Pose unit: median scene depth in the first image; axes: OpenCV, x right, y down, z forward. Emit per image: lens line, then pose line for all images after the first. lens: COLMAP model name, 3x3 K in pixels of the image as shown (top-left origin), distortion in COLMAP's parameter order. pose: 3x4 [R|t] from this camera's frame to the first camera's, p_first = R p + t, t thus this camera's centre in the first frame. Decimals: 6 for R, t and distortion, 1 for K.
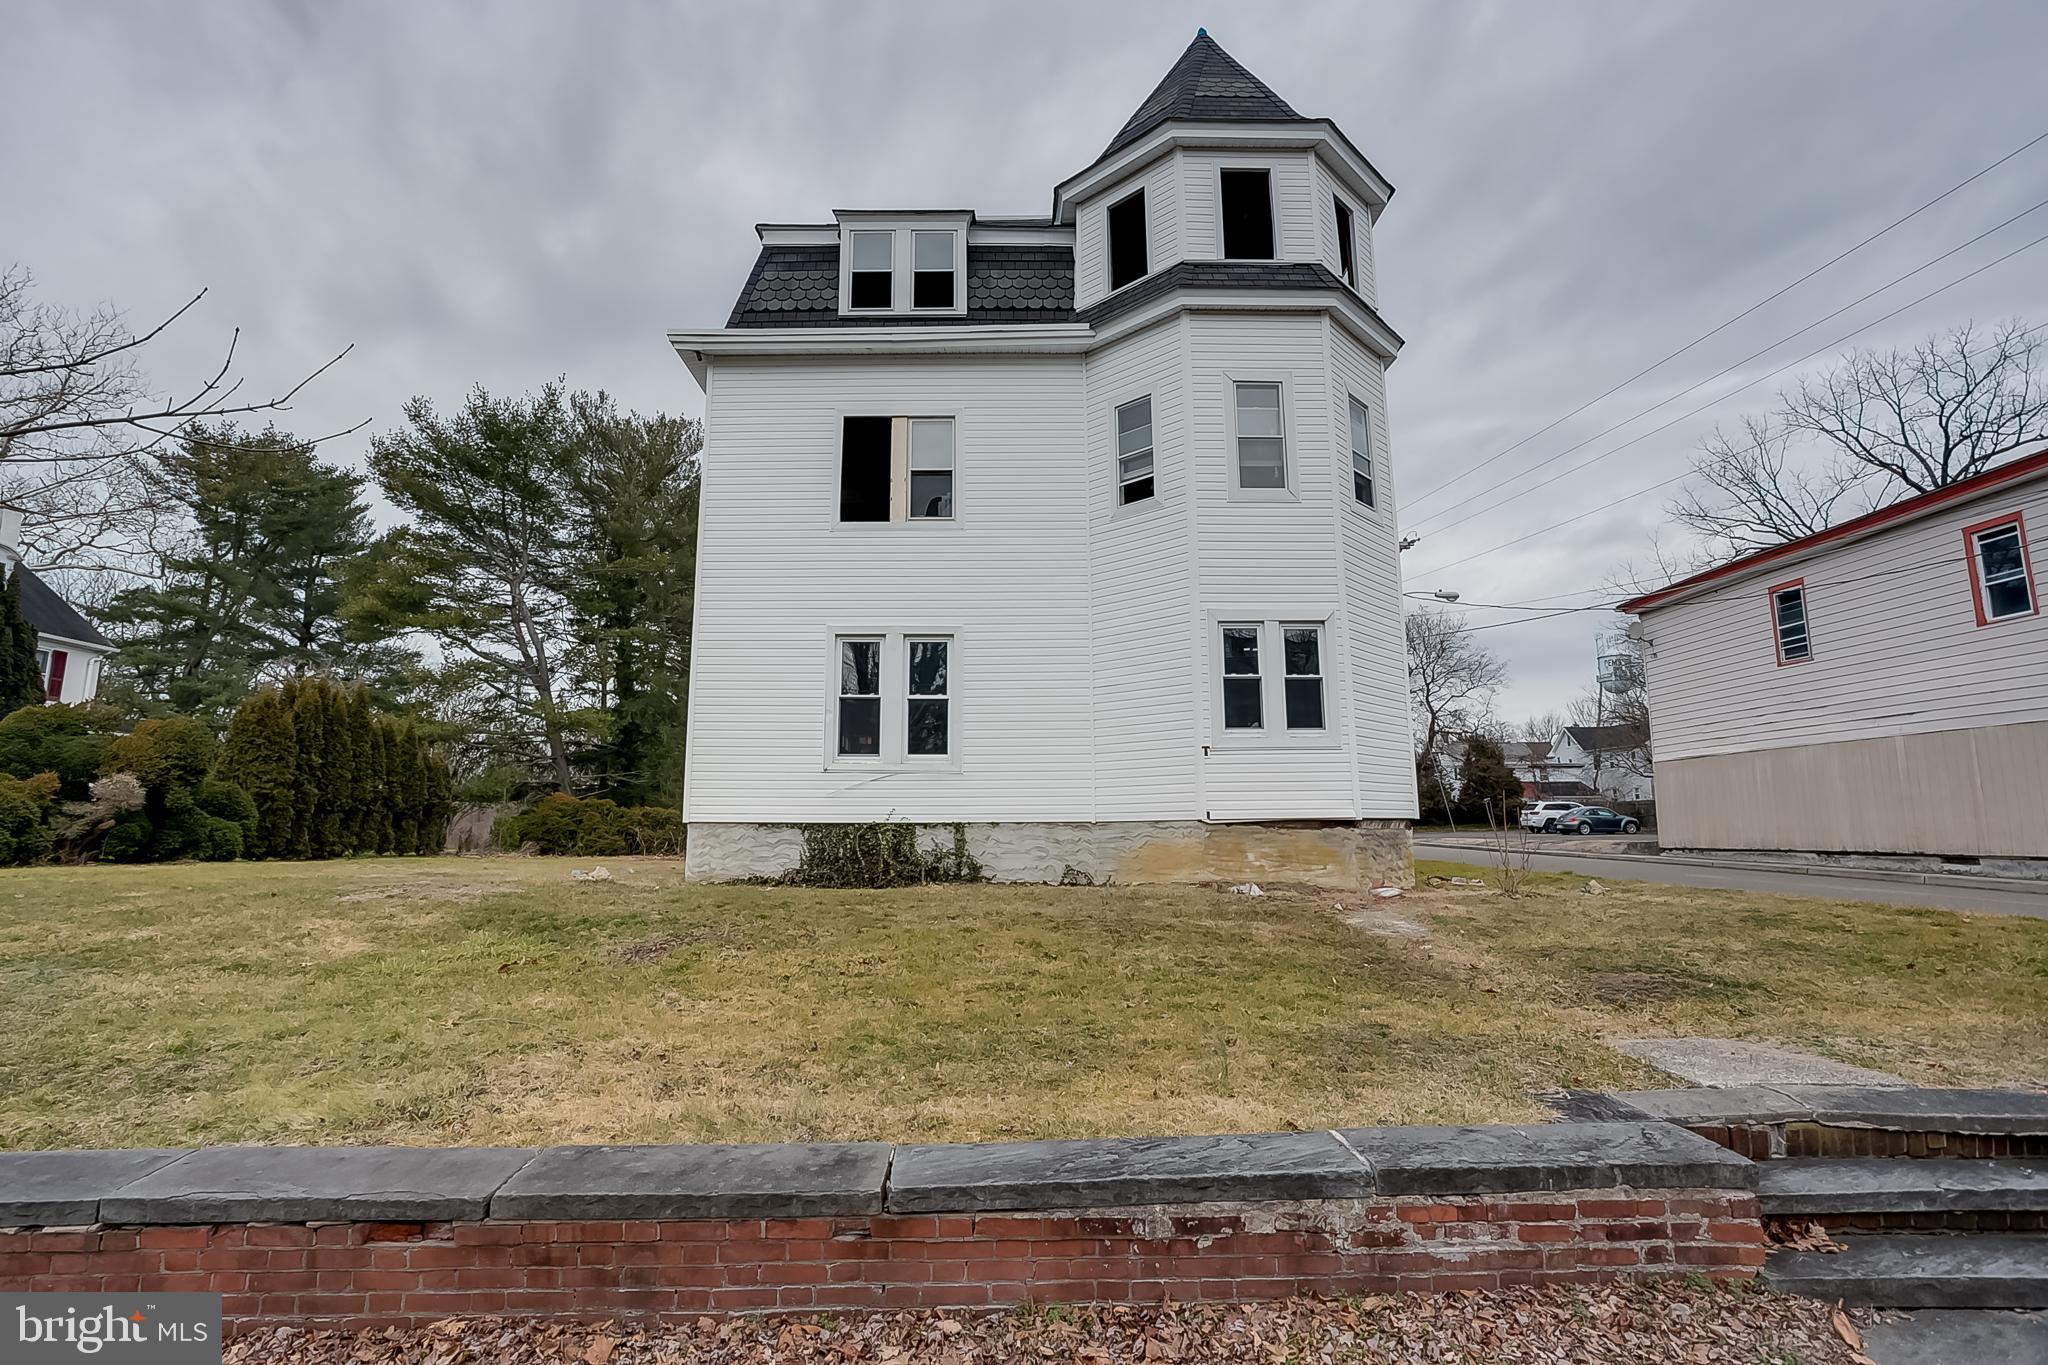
lens RADIAL K [[986.6, 0, 1003.8], [0, 986.6, 673.8], [0, 0, 1]] dist [-0.020179, 0.007813]
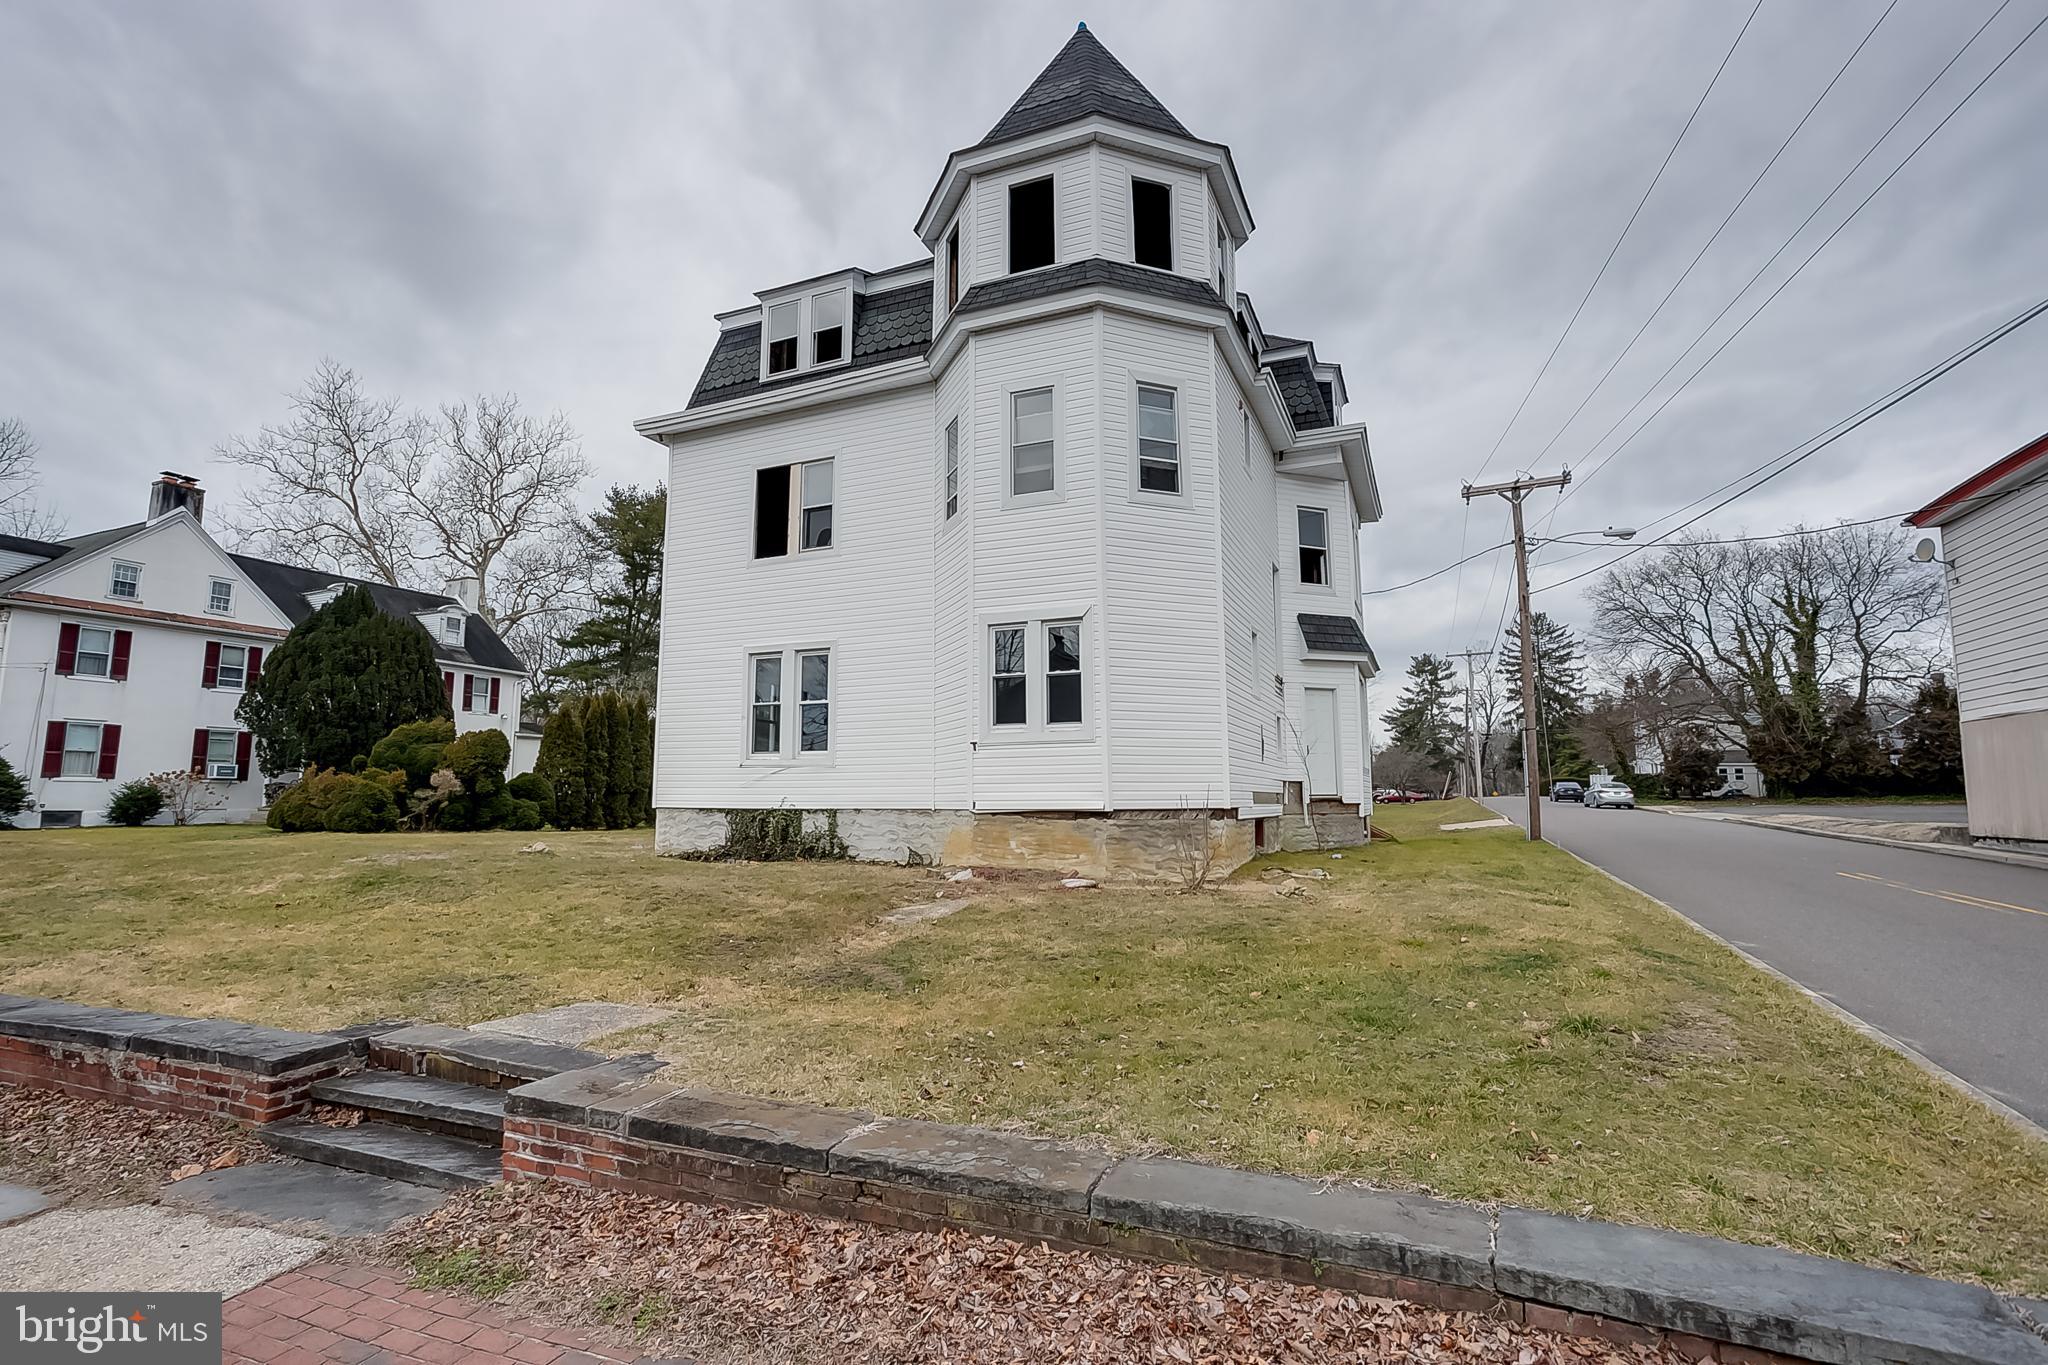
lens RADIAL K [[986.6, 0, 984.3], [0, 986.6, 672.7], [0, 0, 1]] dist [-0.020179, 0.007813]
pose [[0.907664, -0.052272, -0.416430, 0.595387], [0.064857, 0.997764, 0.016122, -0.017238], [0.414656, -0.041642, 0.909025, 0.017228]]
